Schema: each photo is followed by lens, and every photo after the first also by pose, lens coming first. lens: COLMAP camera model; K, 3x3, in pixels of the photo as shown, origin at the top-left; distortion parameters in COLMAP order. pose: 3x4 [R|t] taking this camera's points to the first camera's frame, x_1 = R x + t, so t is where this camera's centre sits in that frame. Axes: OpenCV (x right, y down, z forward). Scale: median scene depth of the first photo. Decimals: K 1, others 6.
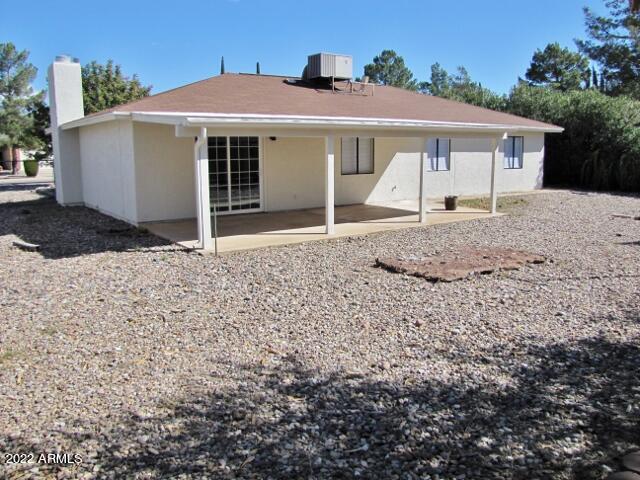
lens RADIAL K [[531.2, 0, 333.5], [0, 531.2, 233.9], [0, 0, 1]] dist [-0.169481, 0.141953]
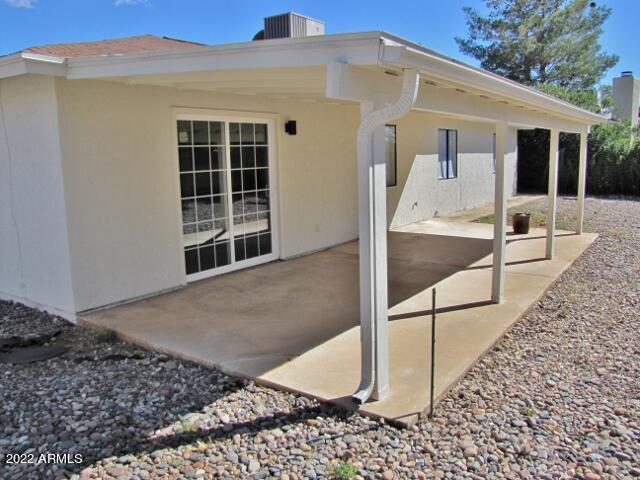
lens RADIAL K [[531.2, 0, 326.7], [0, 531.2, 234.9], [0, 0, 1]] dist [-0.169481, 0.141953]
pose [[0.948226, -0.064922, 0.310889, -0.377369], [0.069683, 0.997560, -0.004218, -0.089558], [-0.309857, 0.025664, 0.950437, 0.630191]]
